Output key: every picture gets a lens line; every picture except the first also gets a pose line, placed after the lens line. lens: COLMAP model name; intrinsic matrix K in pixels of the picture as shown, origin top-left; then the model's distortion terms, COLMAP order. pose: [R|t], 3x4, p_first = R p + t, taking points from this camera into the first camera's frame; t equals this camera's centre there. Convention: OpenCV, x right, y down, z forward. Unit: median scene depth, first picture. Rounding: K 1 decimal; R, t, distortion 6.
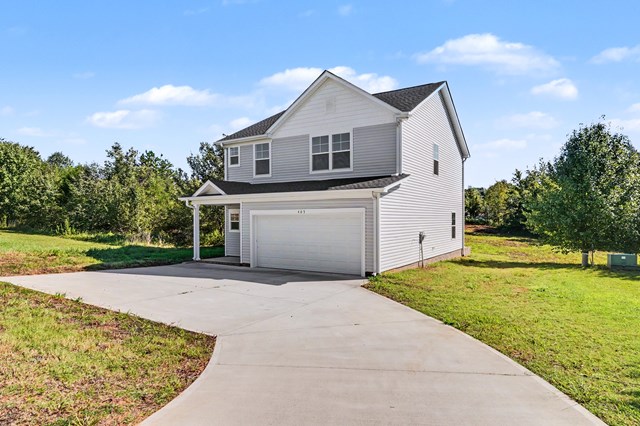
lens RADIAL K [[405.0, 0, 319.1], [0, 405.0, 215.2], [0, 0, 1]] dist [0.004429, -0.001971]
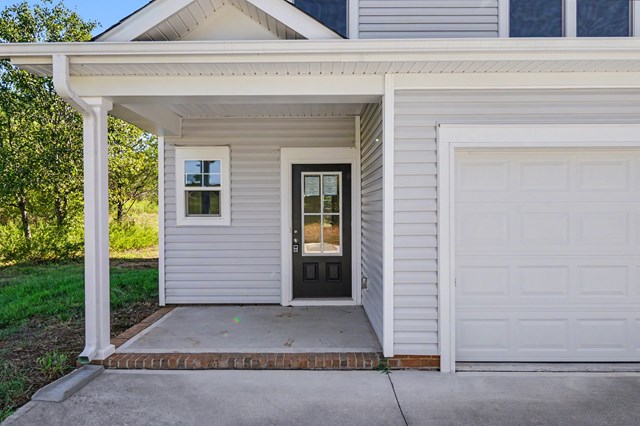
lens RADIAL K [[405.0, 0, 321.2], [0, 405.0, 209.7], [0, 0, 1]] dist [0.004429, -0.001971]
pose [[0.848738, -0.004727, 0.528793, -0.323528], [-0.000635, 0.999950, 0.009958, 0.030956], [-0.528813, -0.008787, 0.848693, 0.773067]]
